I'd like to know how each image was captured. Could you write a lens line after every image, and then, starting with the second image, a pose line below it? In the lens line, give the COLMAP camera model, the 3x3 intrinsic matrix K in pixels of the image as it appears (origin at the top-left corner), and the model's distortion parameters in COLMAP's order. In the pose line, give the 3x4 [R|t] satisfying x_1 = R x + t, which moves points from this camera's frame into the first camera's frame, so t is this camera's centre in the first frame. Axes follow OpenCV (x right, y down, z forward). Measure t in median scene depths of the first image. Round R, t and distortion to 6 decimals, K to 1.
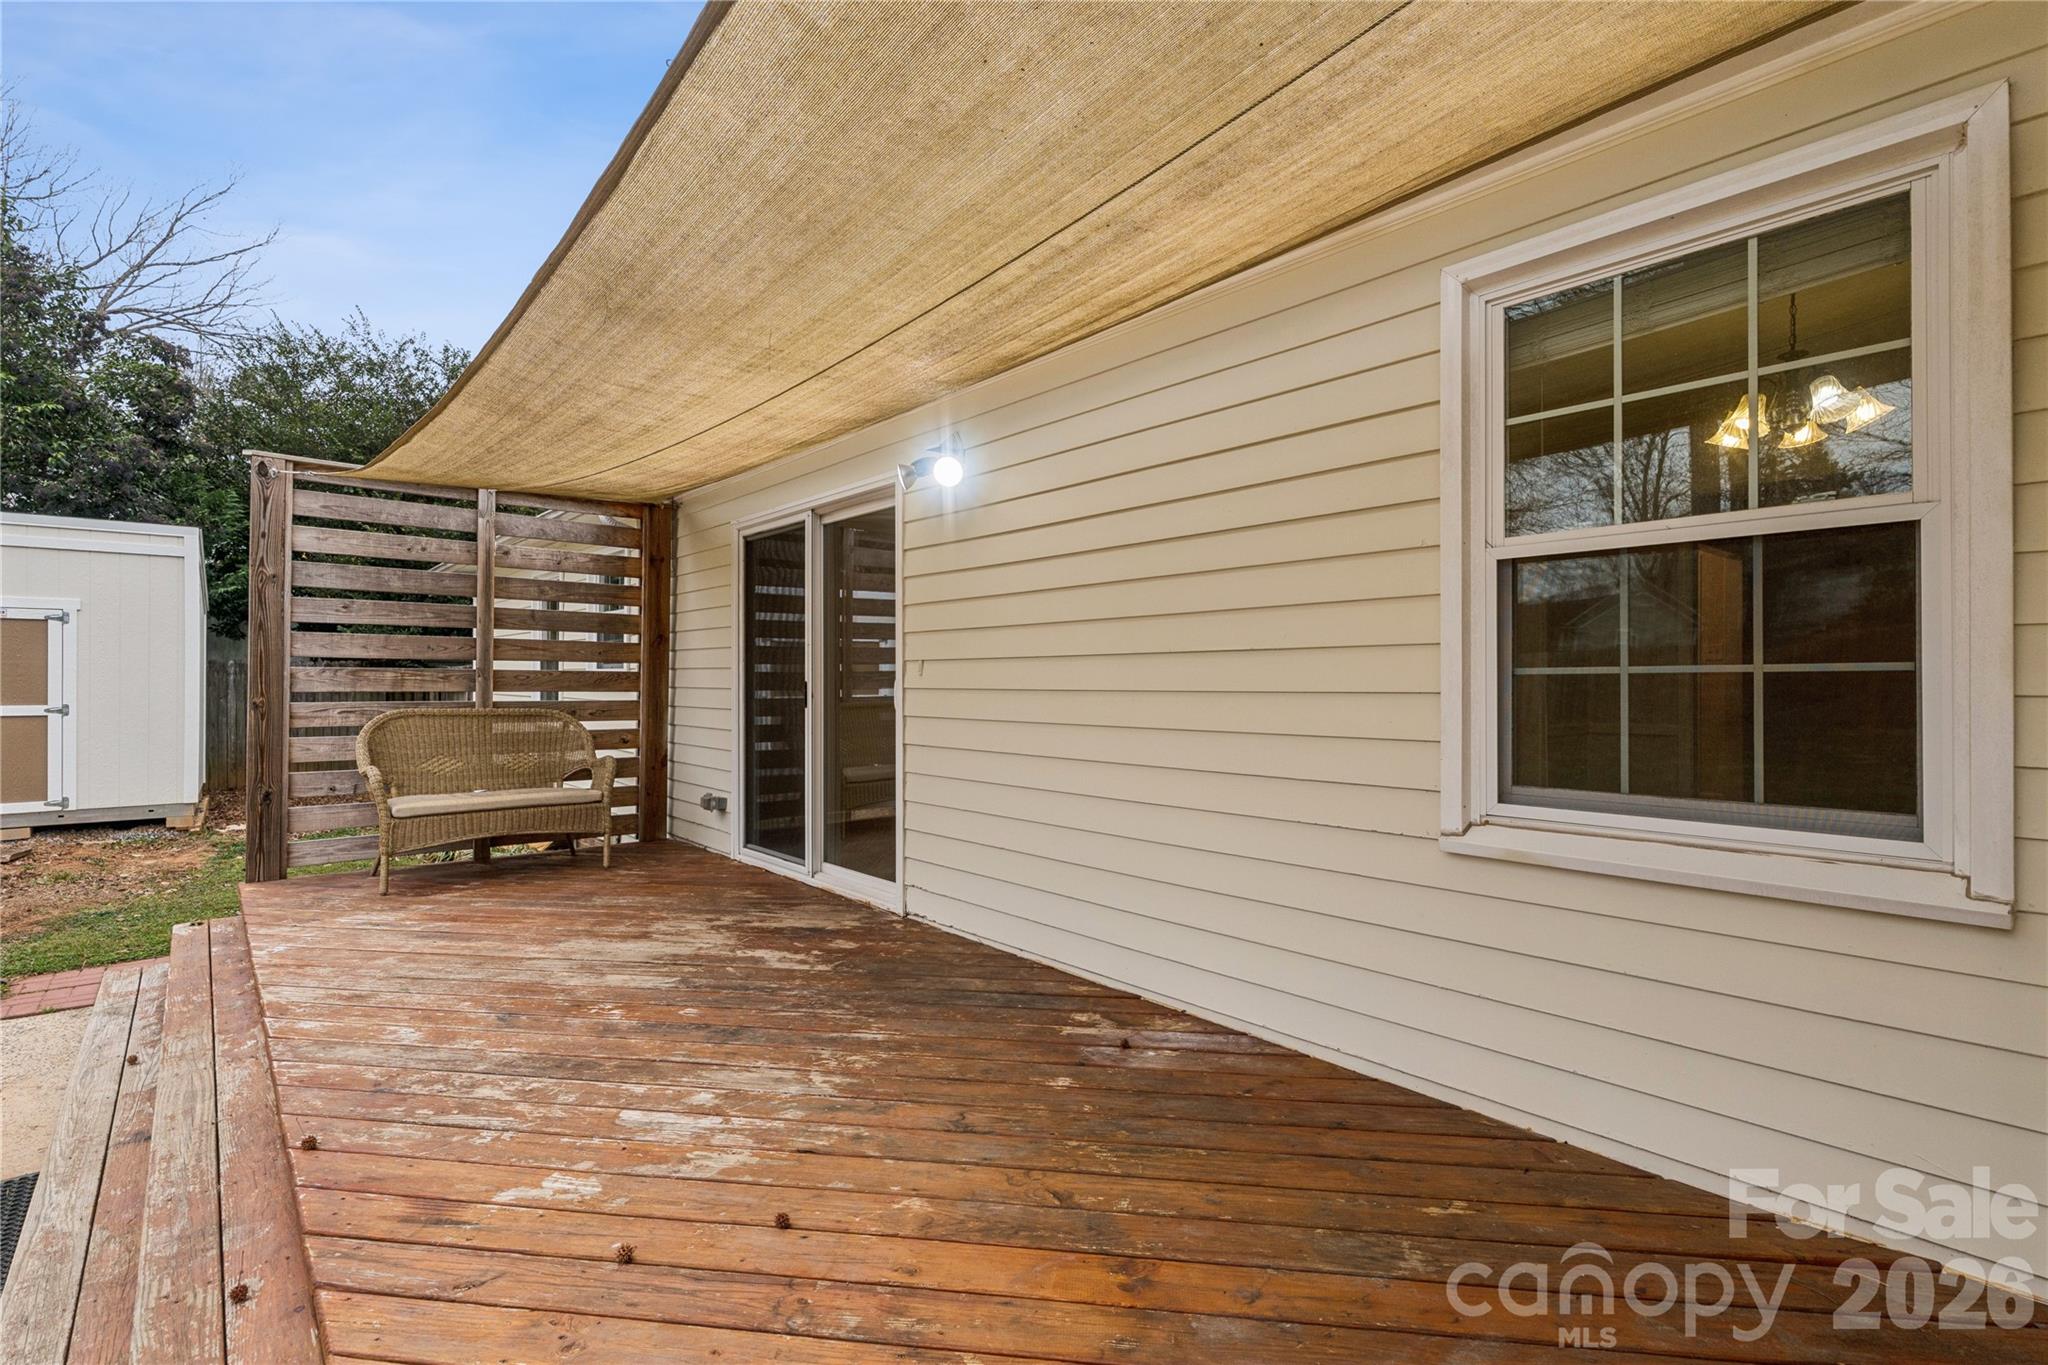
lens RADIAL K [[955.2, 0, 1031.1], [0, 955.2, 686.1], [0, 0, 1]] dist [0.000585, 0.000342]
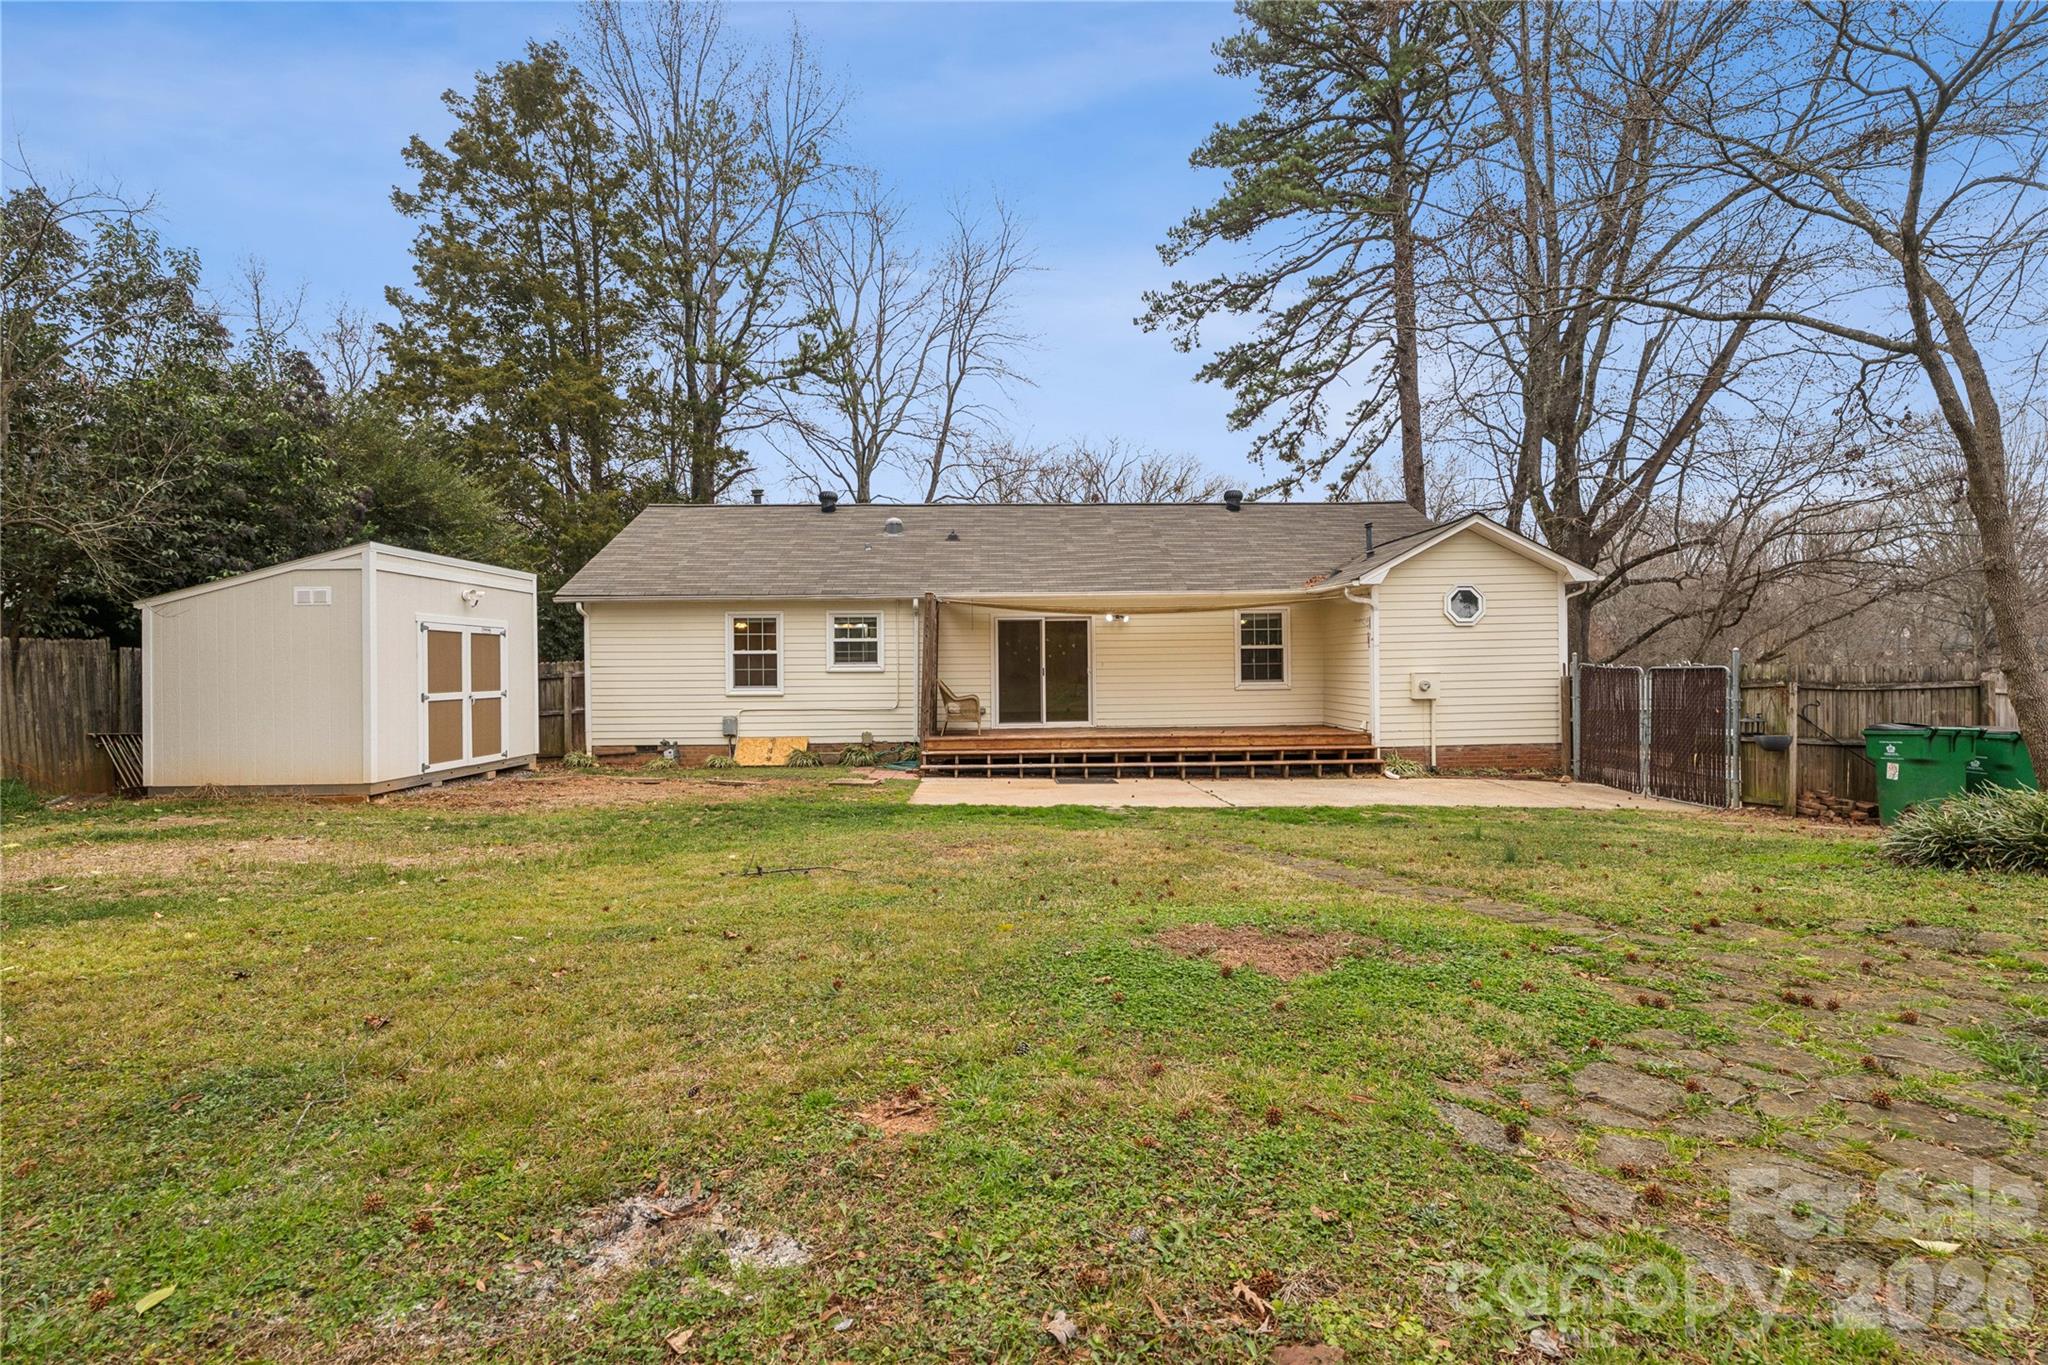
lens RADIAL K [[963.9, 0, 1030.9], [0, 963.9, 676.4], [0, 0, 1]] dist [-0.000624, 0.000128]
pose [[0.631570, -0.017148, 0.775129, -1.690626], [0.010085, 0.999852, 0.013903, -0.015775], [-0.775253, -0.000963, 0.631650, -0.637249]]
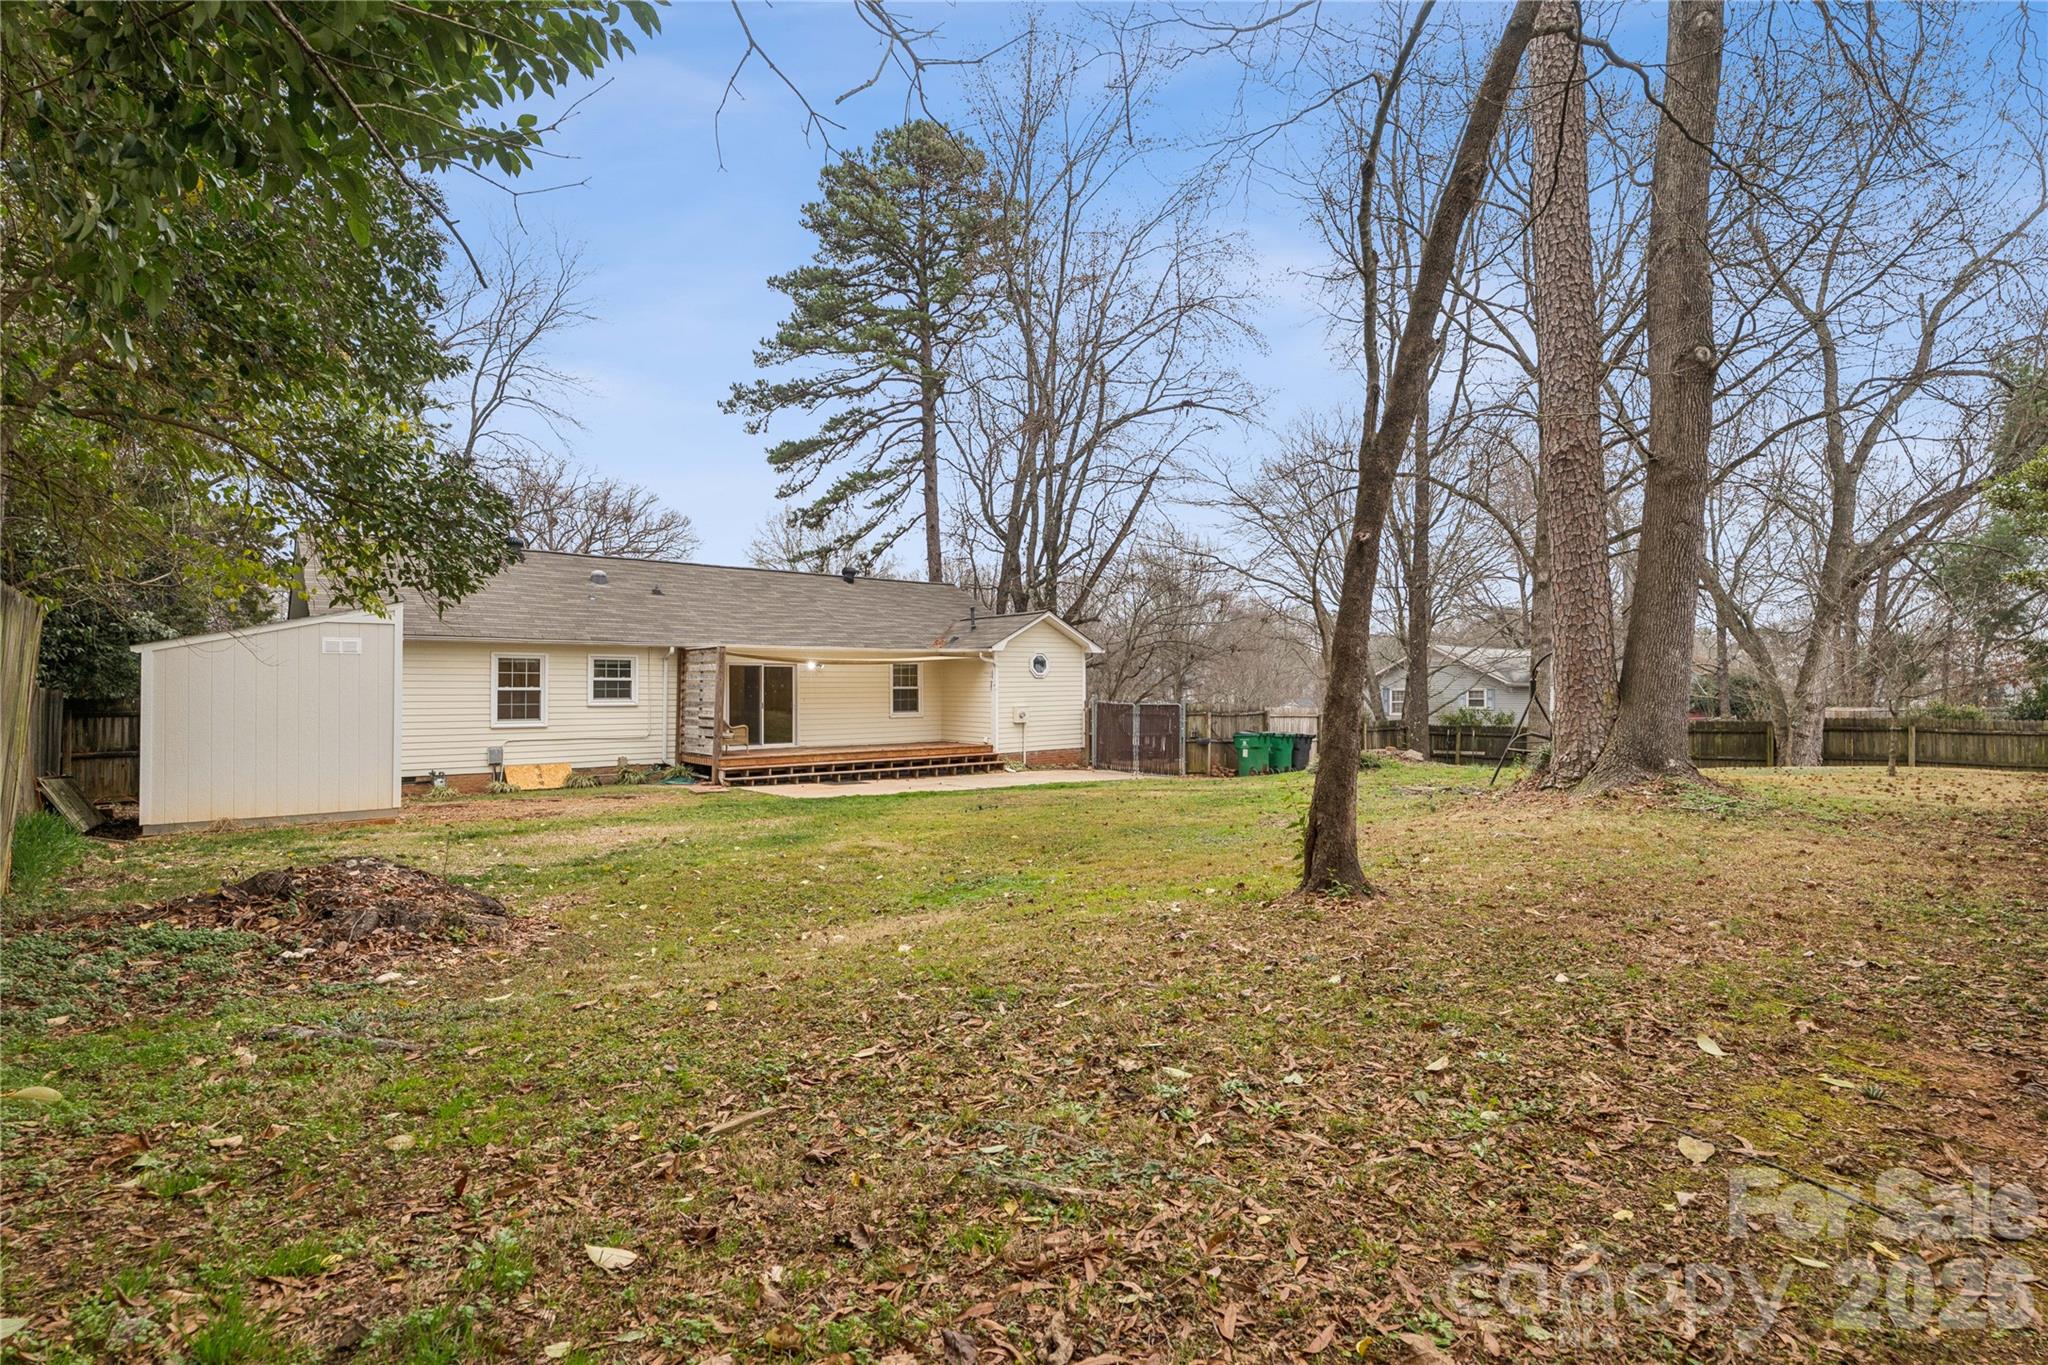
lens RADIAL K [[955.2, 0, 1031.1], [0, 955.2, 686.1], [0, 0, 1]] dist [0.000585, 0.000342]
pose [[0.024010, -0.003139, 0.999707, -2.682866], [-0.001957, 0.999993, 0.003187, -0.059490], [-0.999710, -0.002033, 0.024004, -0.183286]]
